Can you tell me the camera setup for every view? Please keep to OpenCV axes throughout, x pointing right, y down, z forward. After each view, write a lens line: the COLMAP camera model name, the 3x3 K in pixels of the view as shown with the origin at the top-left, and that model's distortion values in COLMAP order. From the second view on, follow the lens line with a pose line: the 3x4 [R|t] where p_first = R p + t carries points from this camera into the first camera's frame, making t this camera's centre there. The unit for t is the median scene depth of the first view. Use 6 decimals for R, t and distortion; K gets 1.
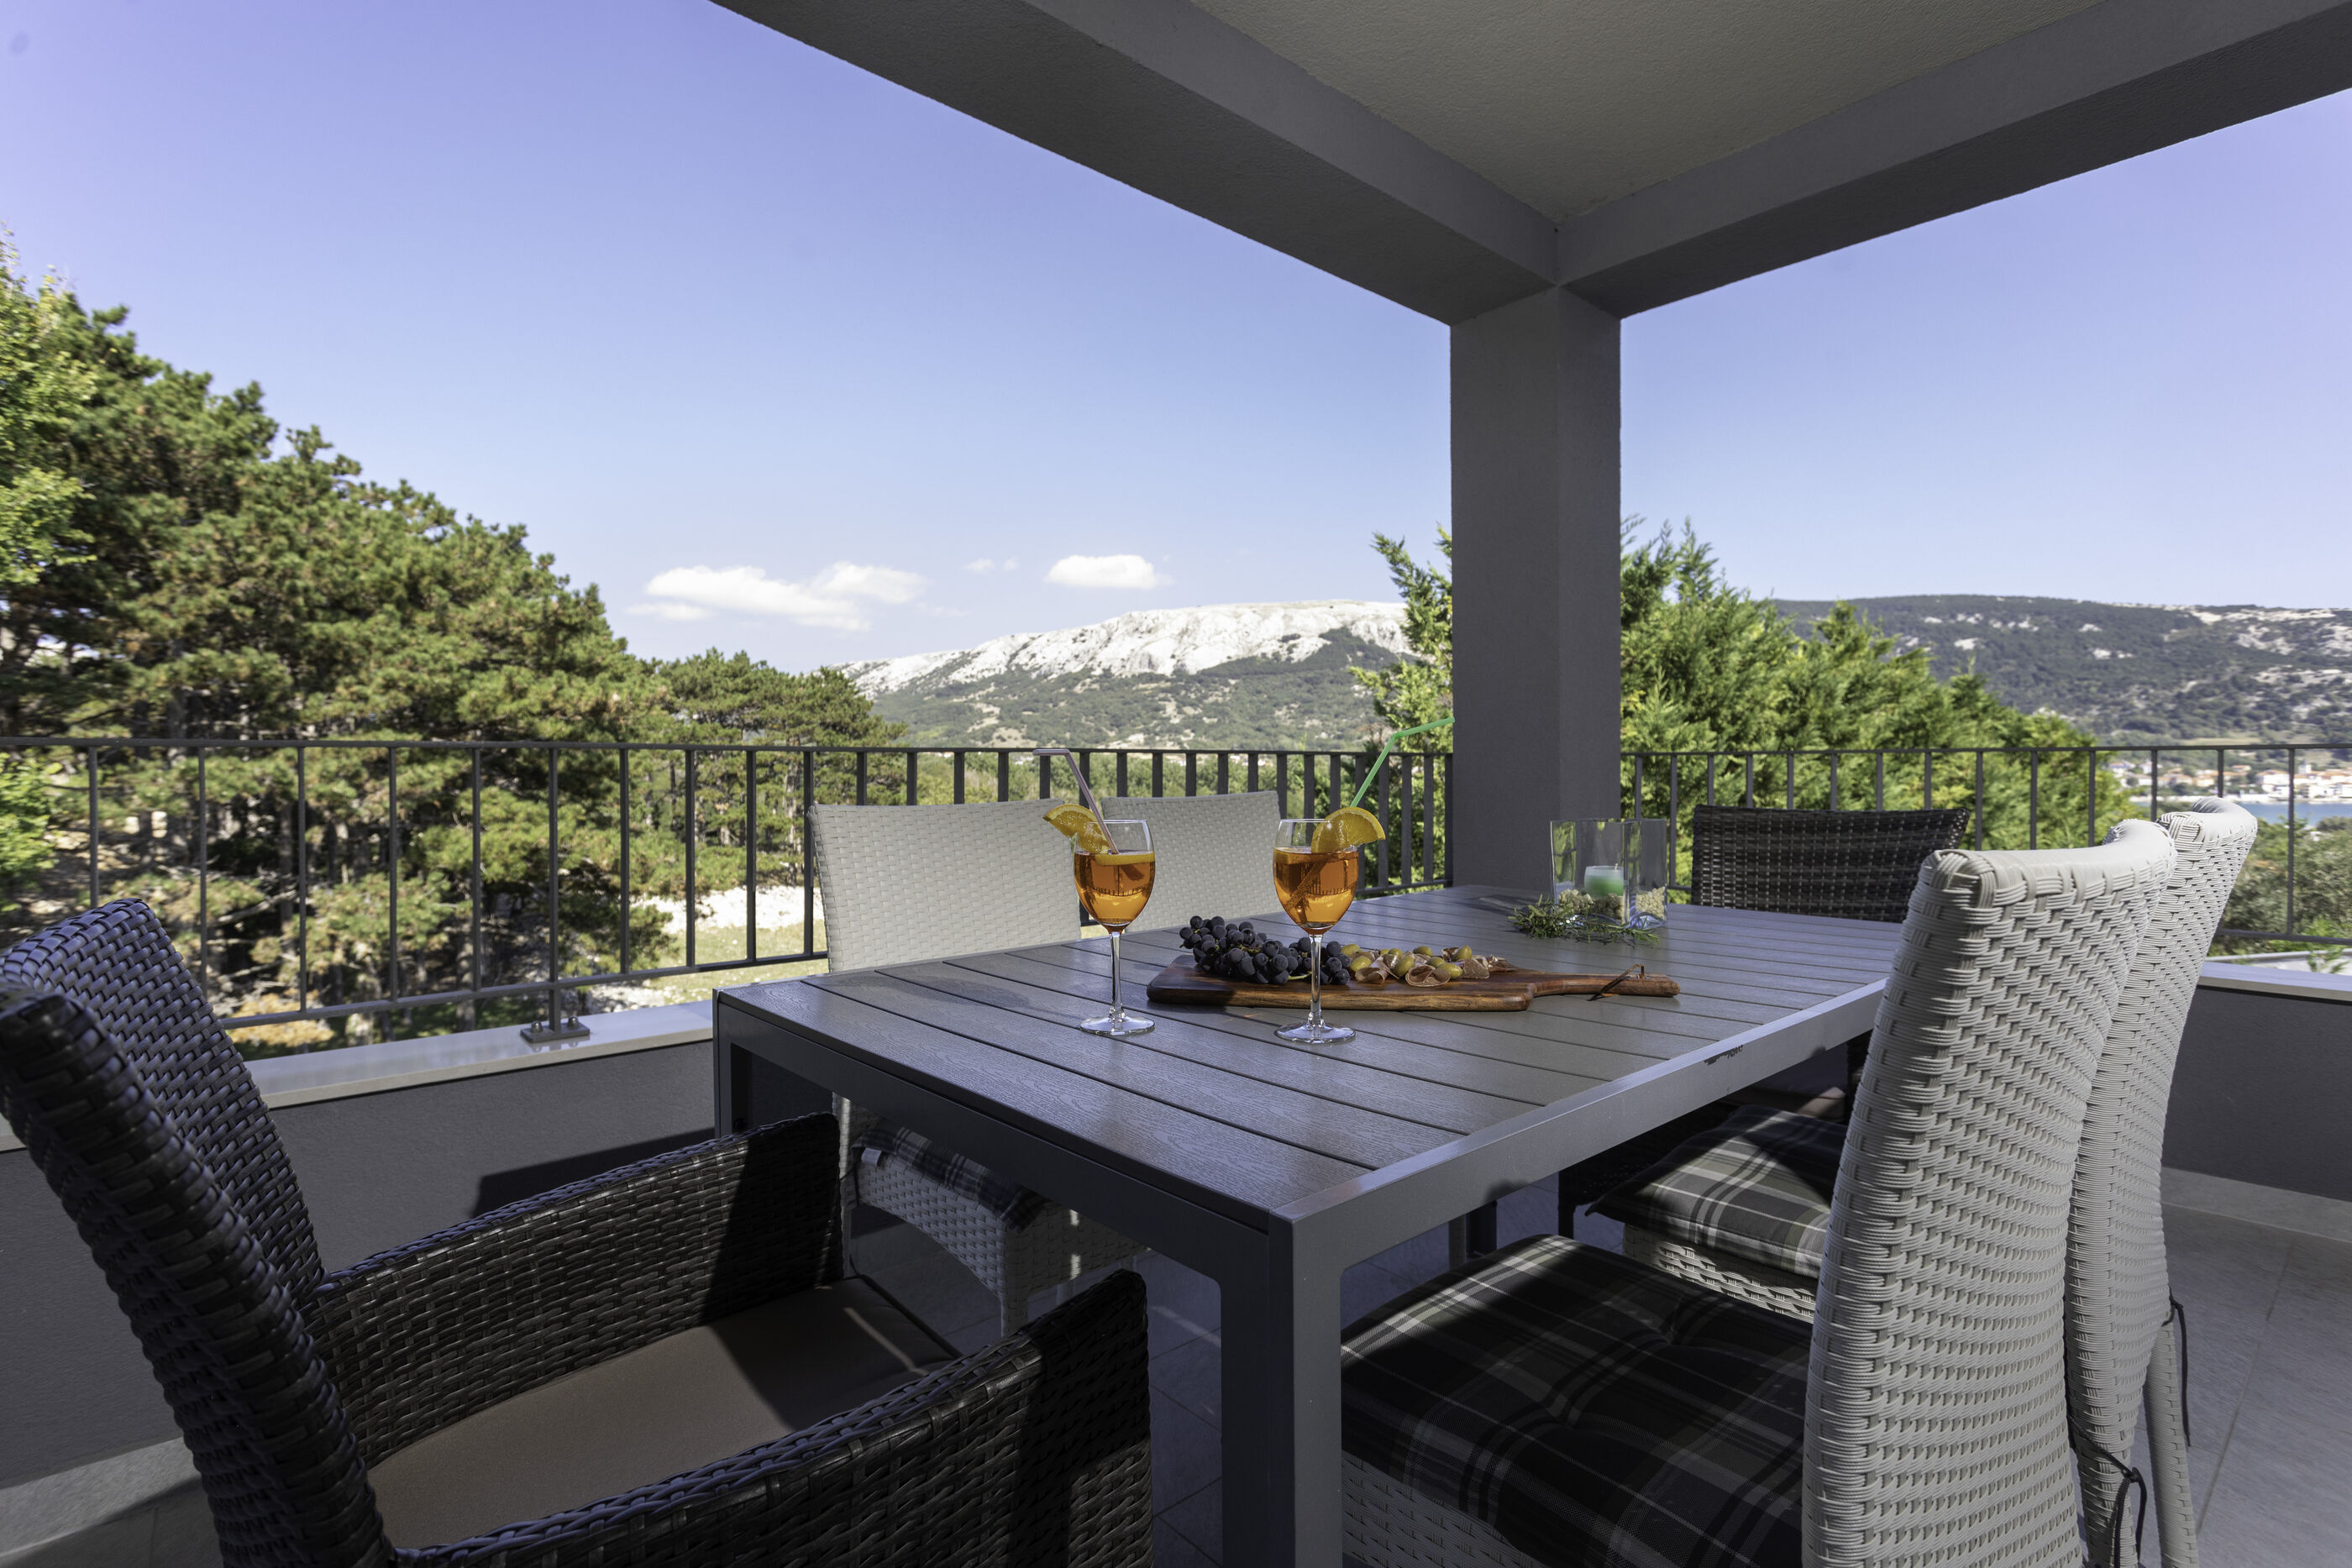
lens RADIAL K [[1100.9, 0, 1173.6], [0, 1100.9, 789.8], [0, 0, 1]] dist [-0.002211, 0.003032]
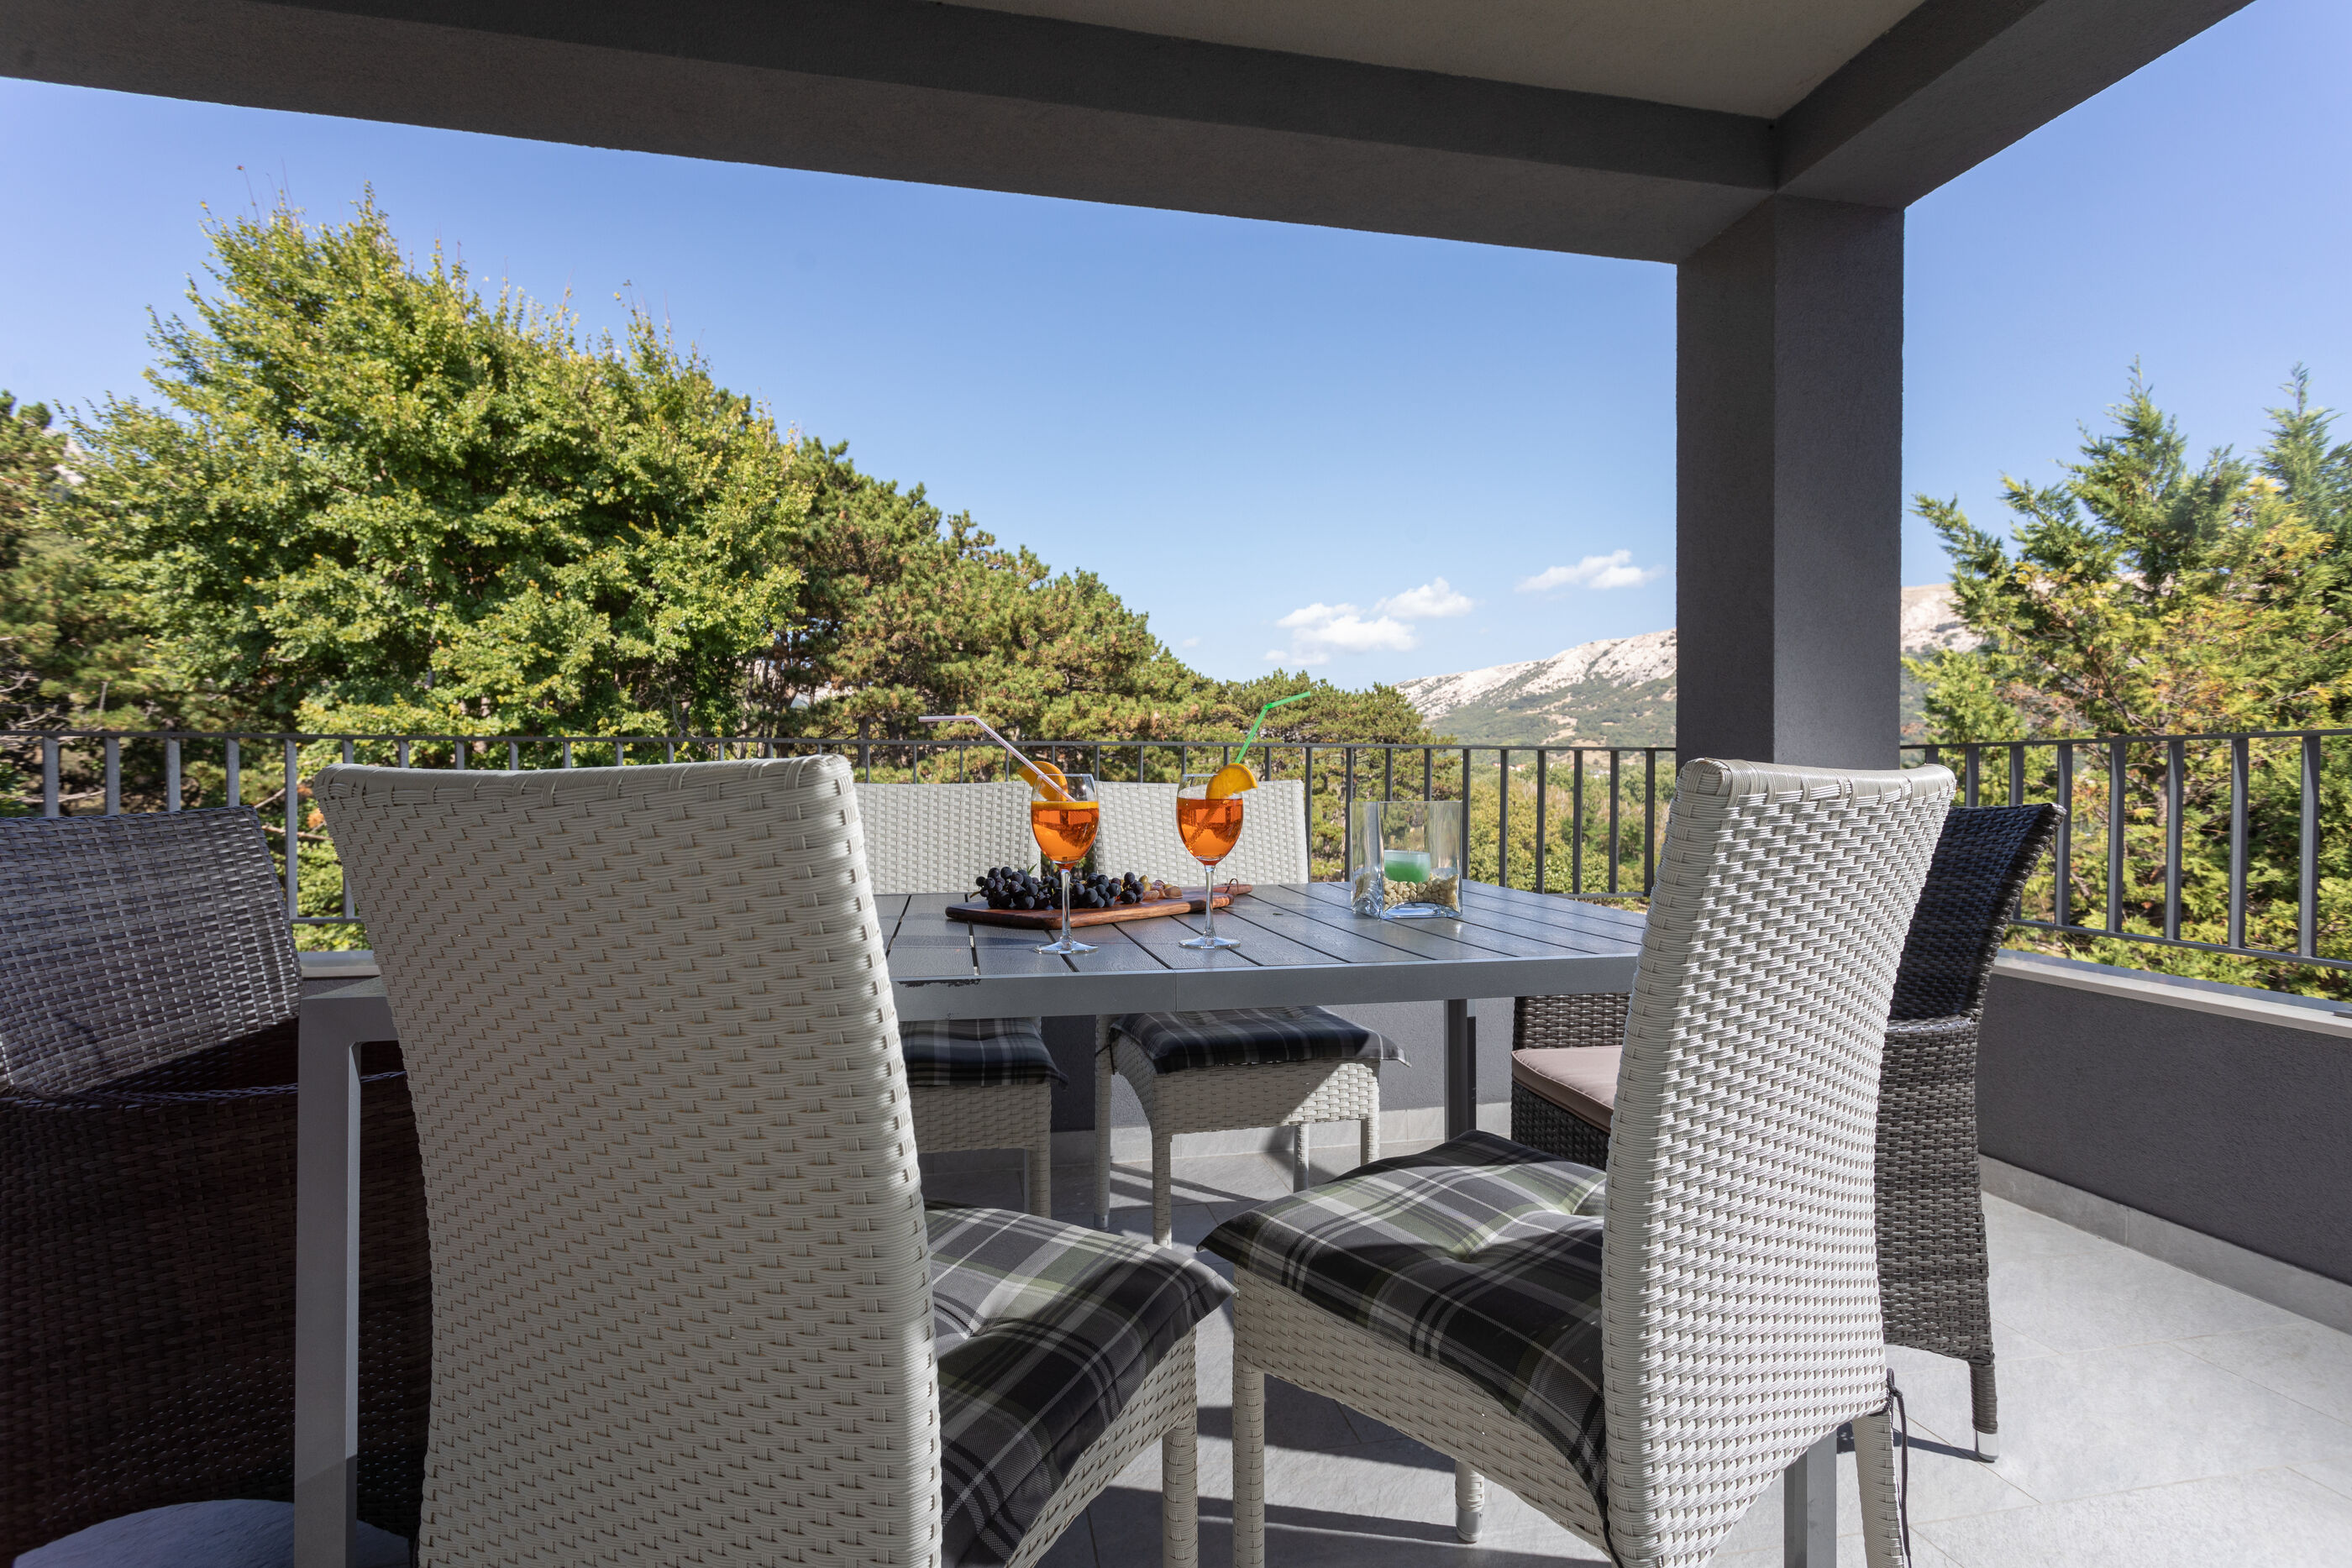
lens RADIAL K [[1100.9, 0, 1177.1], [0, 1100.9, 782.3], [0, 0, 1]] dist [-0.002211, 0.003032]
pose [[0.872841, 0.004813, -0.487981, 0.075435], [-0.014274, 0.999775, -0.015670, 0.003471], [0.487795, 0.020643, 0.872714, 0.008082]]
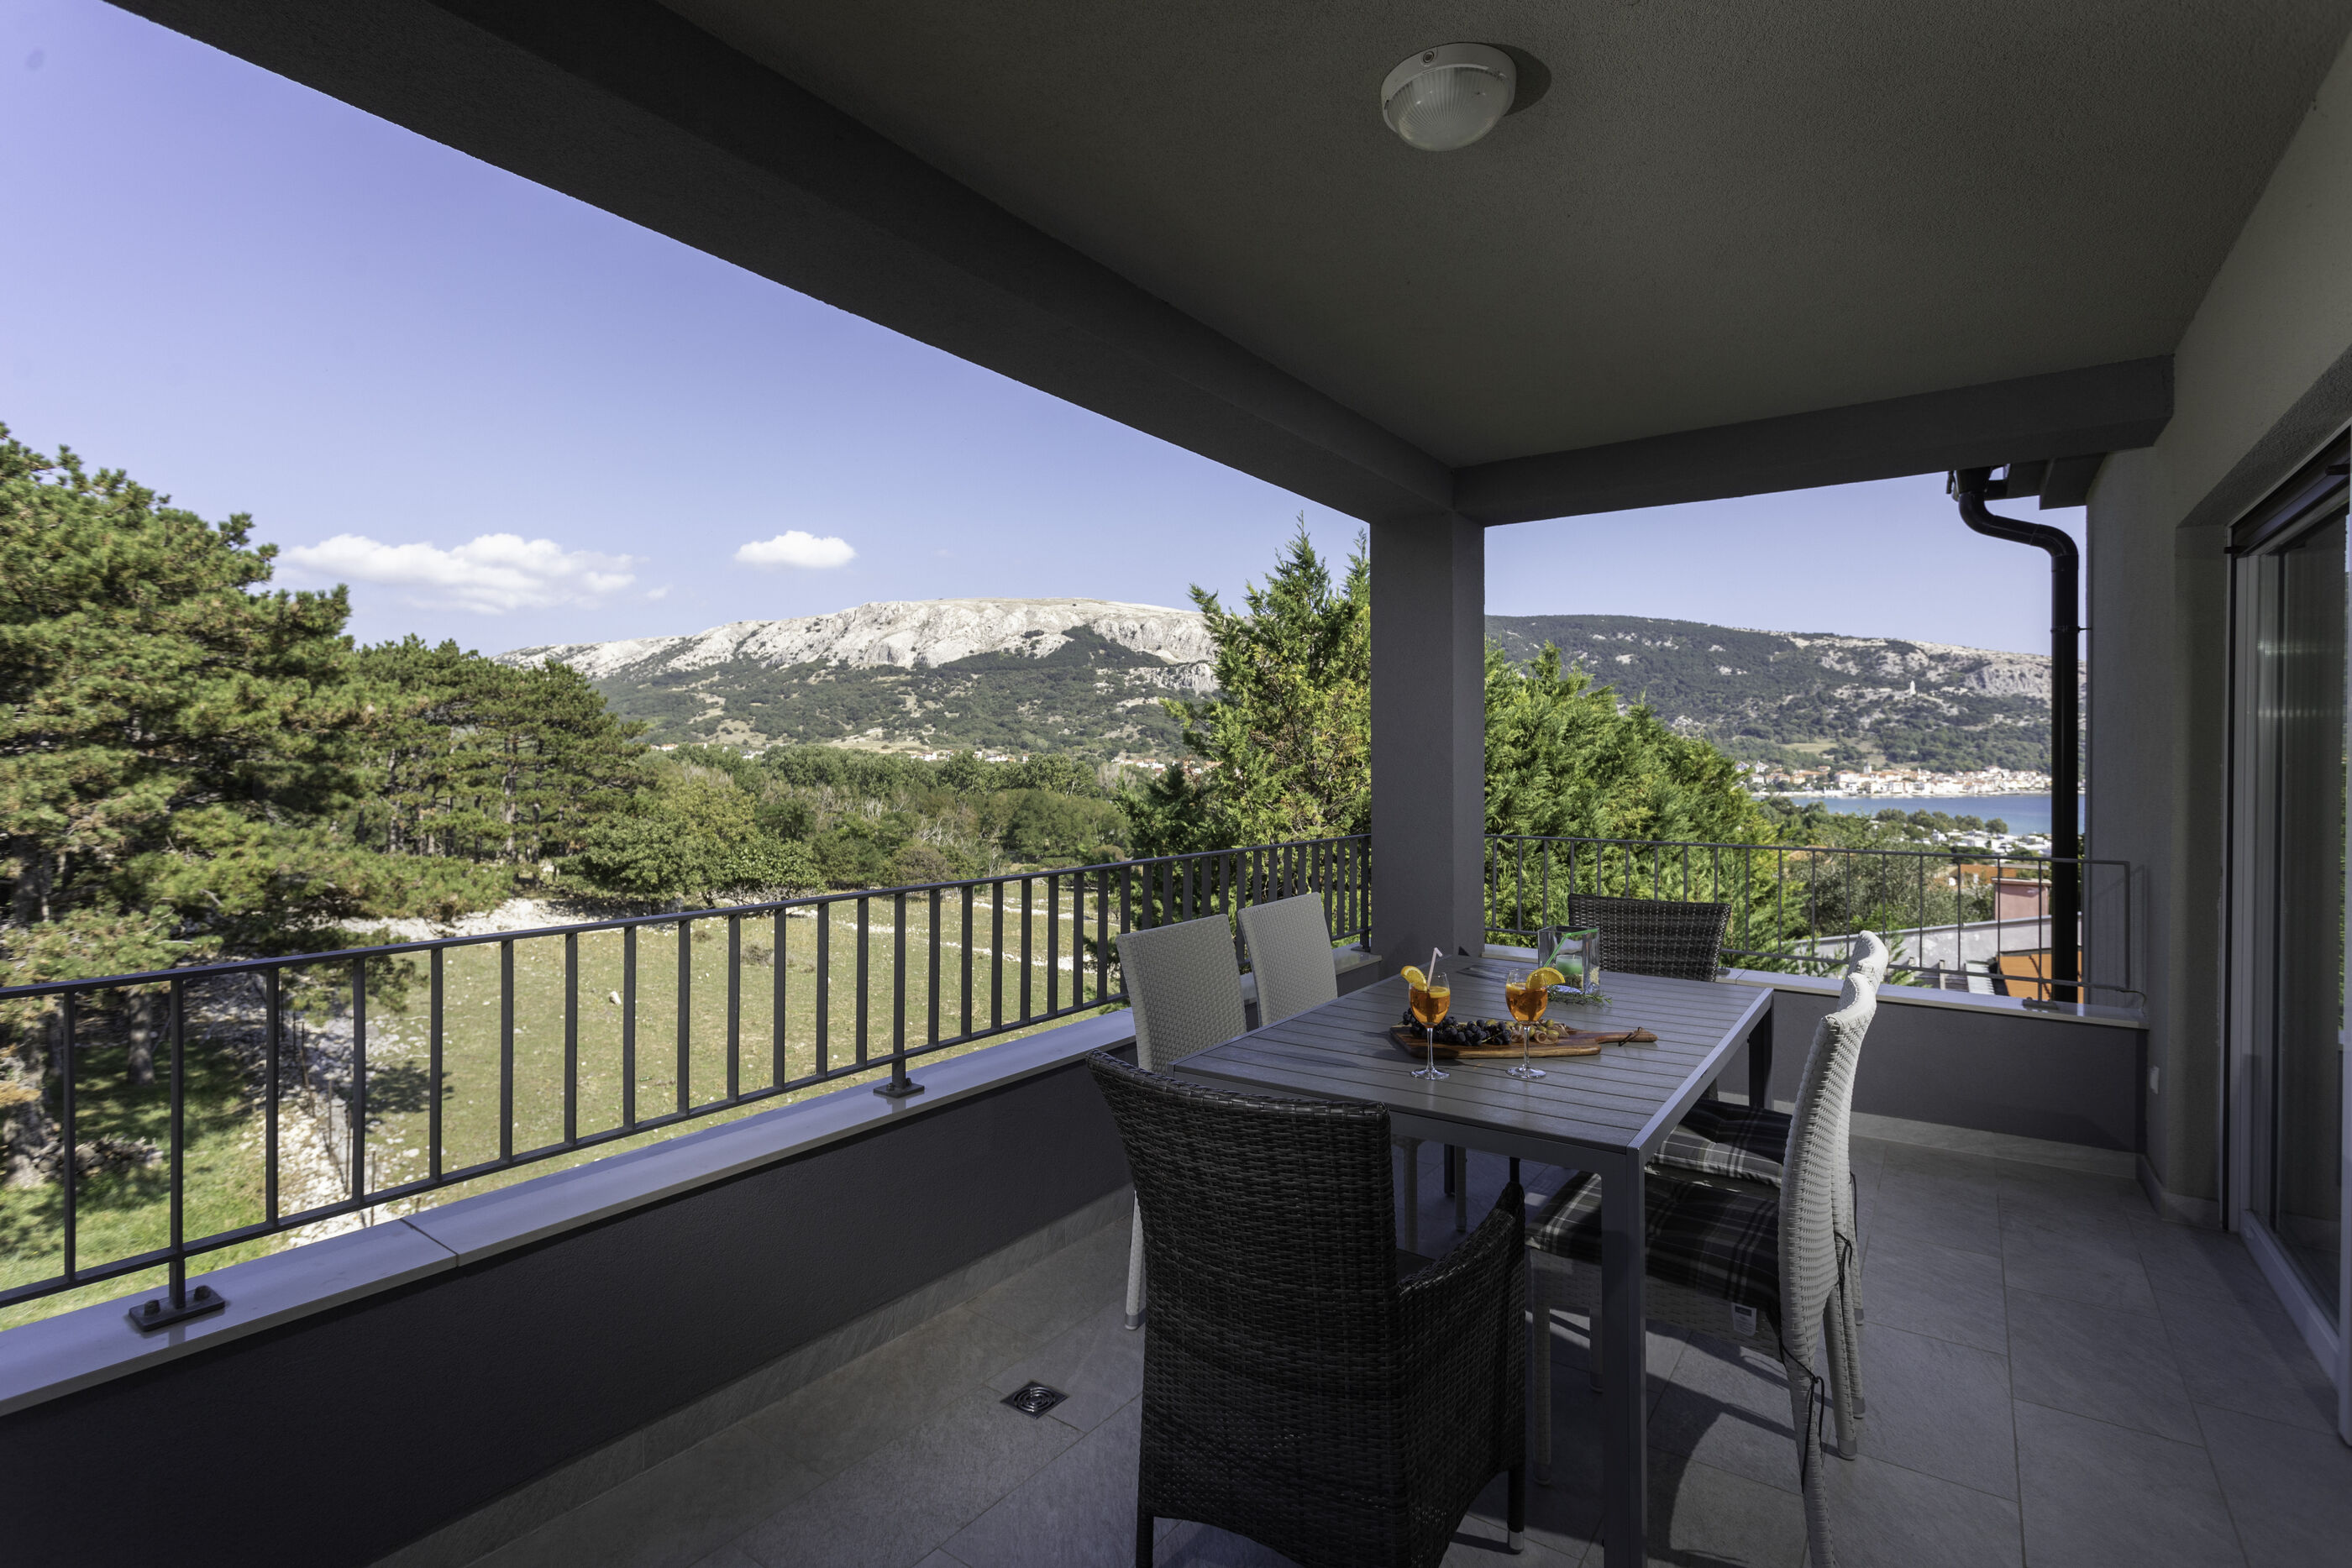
lens RADIAL K [[1100.9, 0, 1175.3], [0, 1100.9, 775.5], [0, 0, 1]] dist [-0.002211, 0.003032]
pose [[0.972014, 0.003348, 0.234900, -0.067936], [-0.001499, 0.999966, -0.008053, -0.021958], [-0.234919, 0.007475, 0.971986, -0.059598]]
